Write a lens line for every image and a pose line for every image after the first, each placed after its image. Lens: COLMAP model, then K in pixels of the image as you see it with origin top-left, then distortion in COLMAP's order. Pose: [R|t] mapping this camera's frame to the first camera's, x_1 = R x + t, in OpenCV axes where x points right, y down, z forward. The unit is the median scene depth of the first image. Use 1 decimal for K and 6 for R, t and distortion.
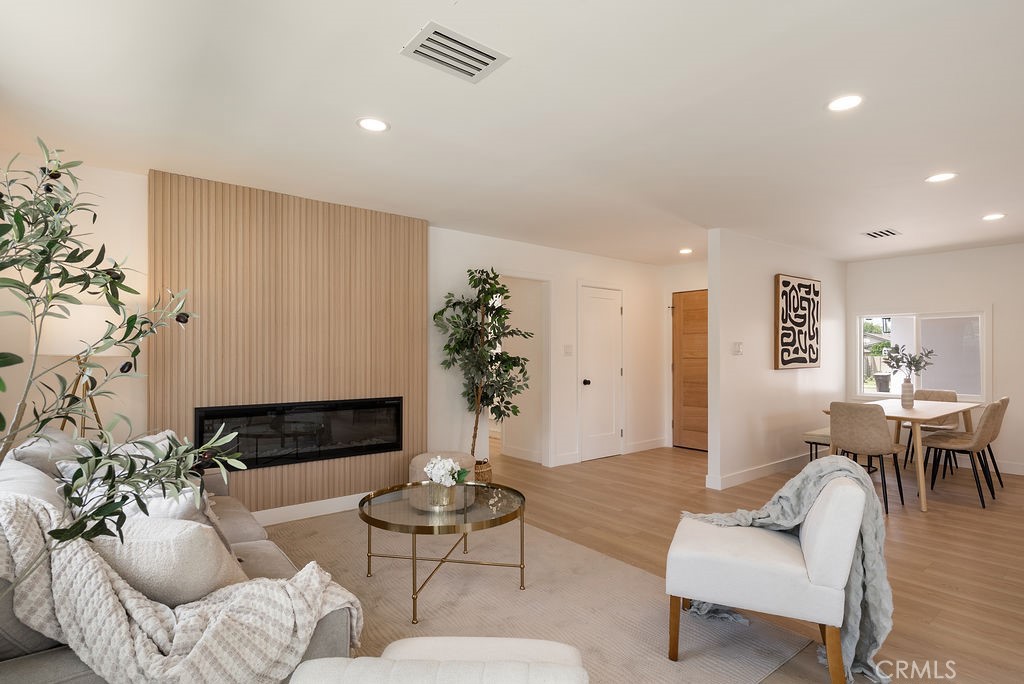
lens RADIAL K [[531.0, 0, 510.0], [0, 531.0, 349.3], [0, 0, 1]] dist [0.001187, 0.000044]
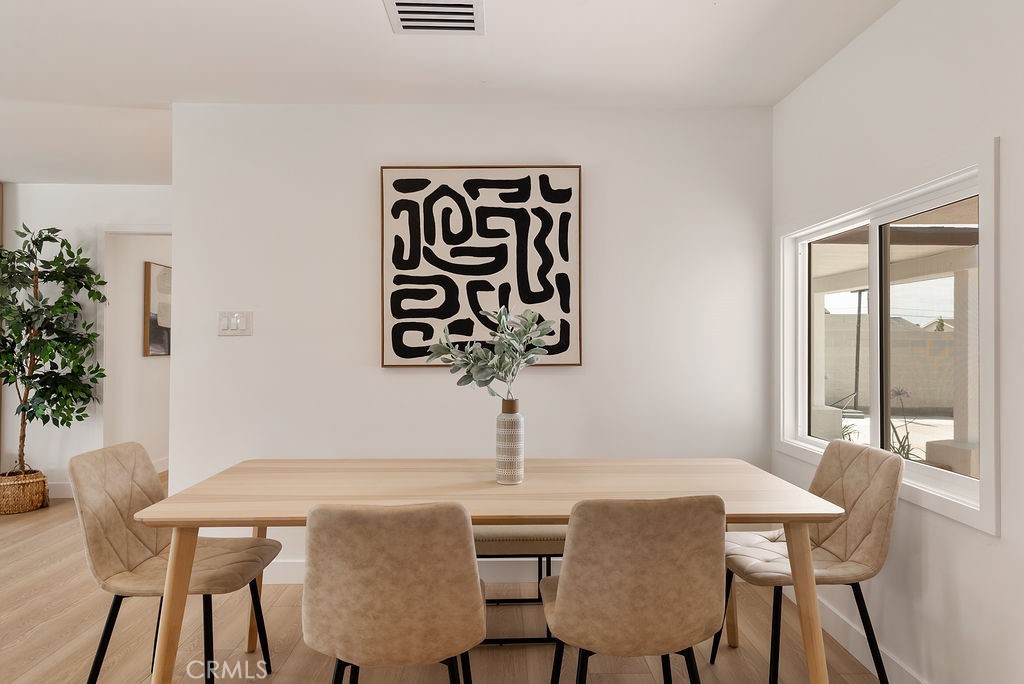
lens RADIAL K [[589.6, 0, 514.9], [0, 589.6, 338.7], [0, 0, 1]] dist [0.004030, 0.000485]
pose [[0.790344, 0.003764, -0.612652, 0.889684], [0.003019, 0.999945, 0.010038, 0.007903], [0.612656, -0.009783, 0.790289, 0.623389]]
